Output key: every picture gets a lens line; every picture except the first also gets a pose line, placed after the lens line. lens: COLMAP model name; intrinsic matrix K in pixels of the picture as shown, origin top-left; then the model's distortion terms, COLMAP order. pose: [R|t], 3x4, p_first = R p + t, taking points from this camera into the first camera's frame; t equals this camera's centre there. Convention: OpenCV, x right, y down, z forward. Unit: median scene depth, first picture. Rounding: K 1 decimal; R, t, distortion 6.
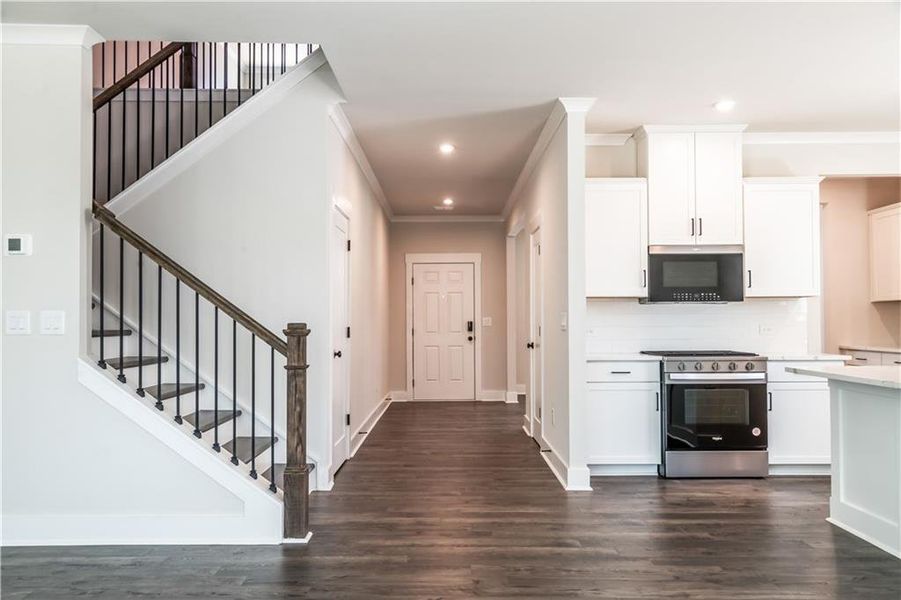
lens RADIAL K [[672.8, 0, 444.1], [0, 672.8, 309.4], [0, 0, 1]] dist [0.009334, 0.003068]
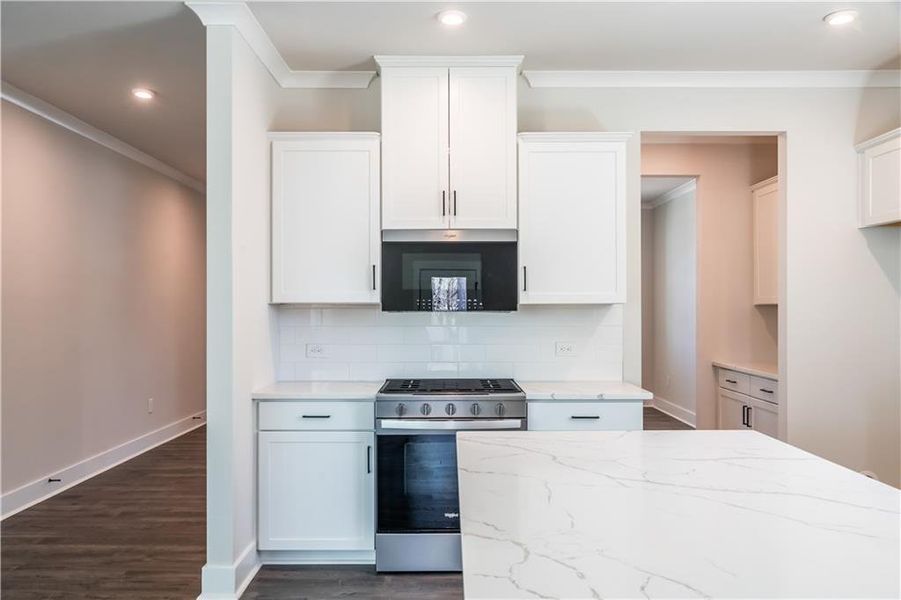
lens RADIAL K [[672.8, 0, 451.3], [0, 672.8, 305.4], [0, 0, 1]] dist [0.009334, 0.003068]
pose [[0.999986, 0.003849, -0.003511, 0.378299], [-0.003790, 0.999855, 0.016613, -0.028664], [0.003574, -0.016600, 0.999856, 0.304117]]
